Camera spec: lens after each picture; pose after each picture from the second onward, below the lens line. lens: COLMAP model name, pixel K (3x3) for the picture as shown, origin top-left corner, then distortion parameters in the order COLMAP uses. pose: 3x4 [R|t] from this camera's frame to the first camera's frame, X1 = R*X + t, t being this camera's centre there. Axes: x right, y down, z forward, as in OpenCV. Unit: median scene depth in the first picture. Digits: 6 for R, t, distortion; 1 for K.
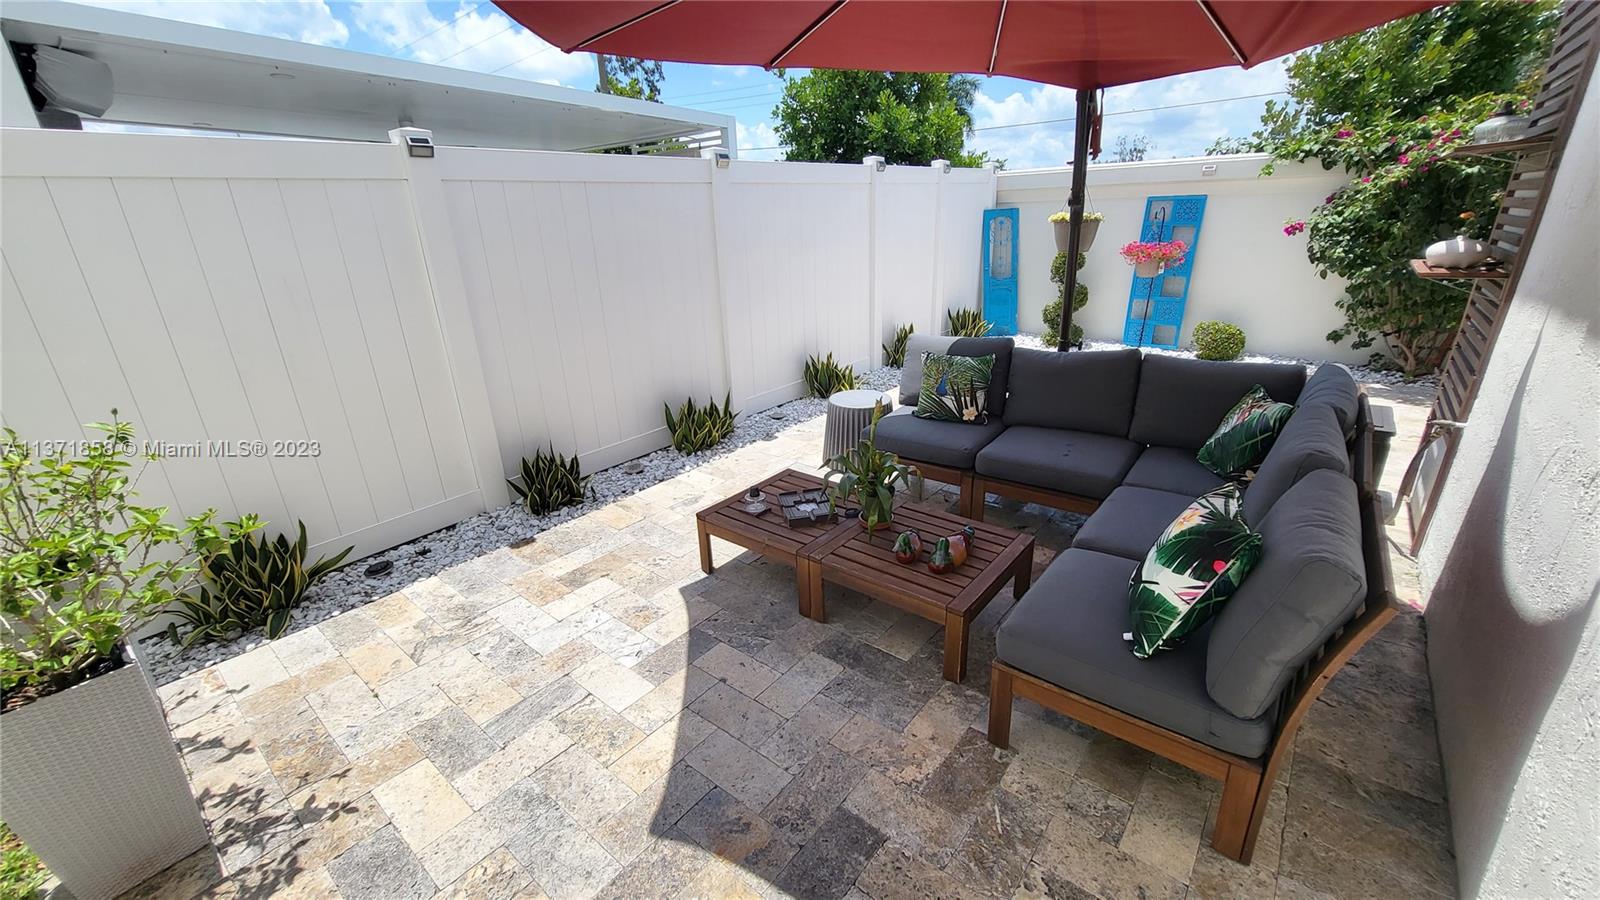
lens RADIAL K [[635.6, 0, 801.9], [0, 635.6, 455.1], [0, 0, 1]] dist [0.003430, -0.001036]
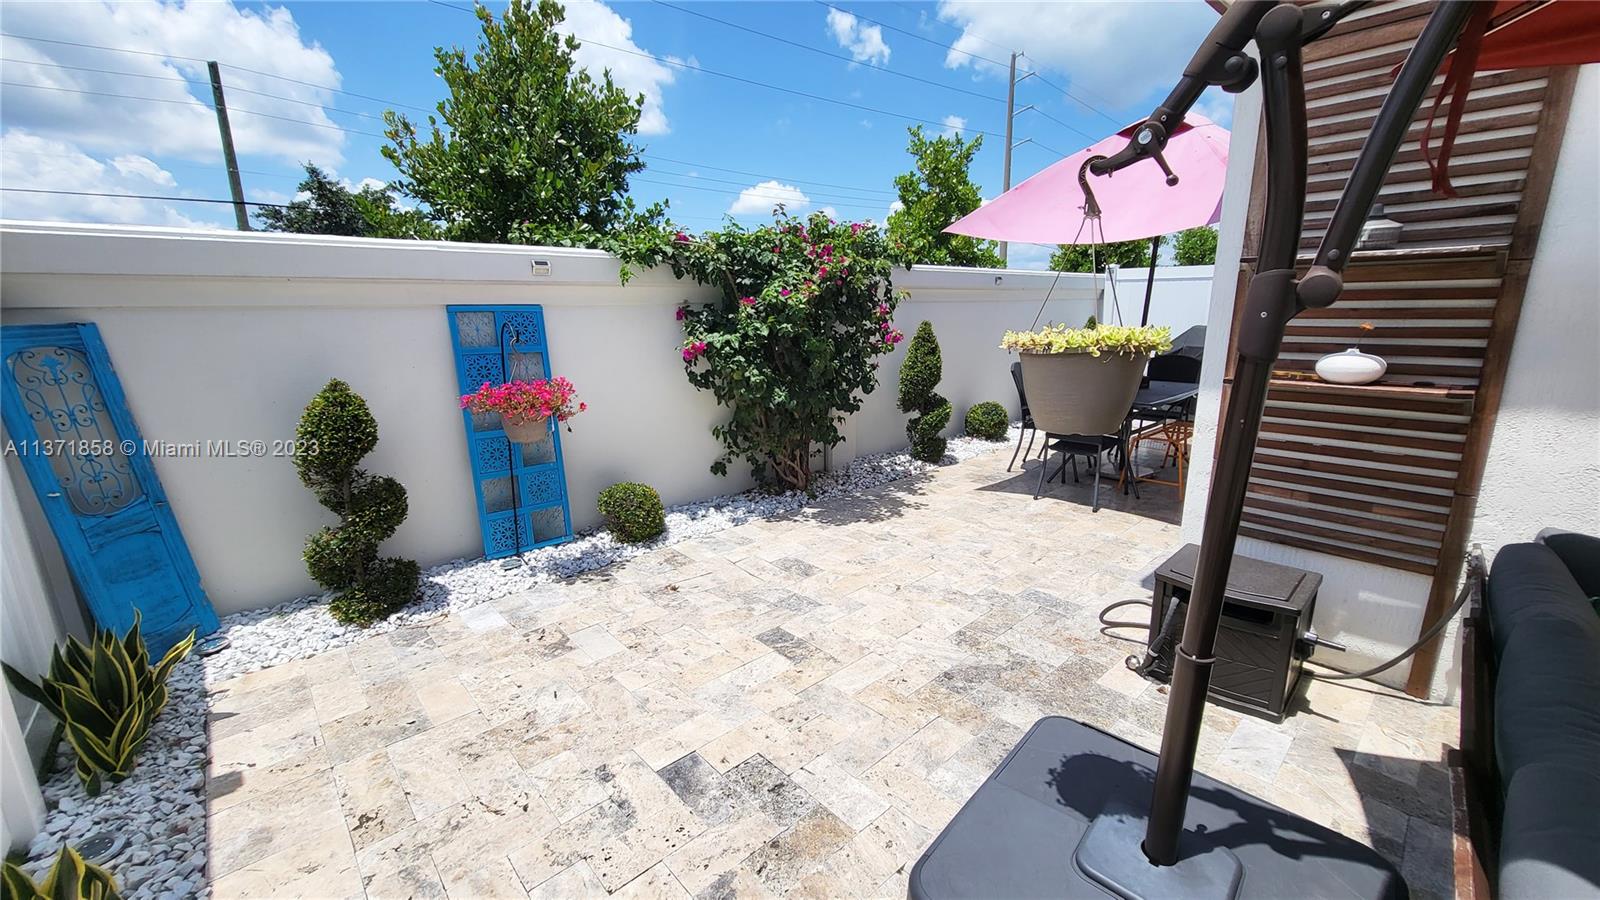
lens RADIAL K [[635.6, 0, 805.0], [0, 635.6, 455.6], [0, 0, 1]] dist [0.003430, -0.001036]
pose [[0.137375, -0.194803, 0.971174, 0.052119], [0.361782, 0.922599, 0.133884, -0.463801], [-0.922085, 0.332961, 0.197218, 1.218873]]
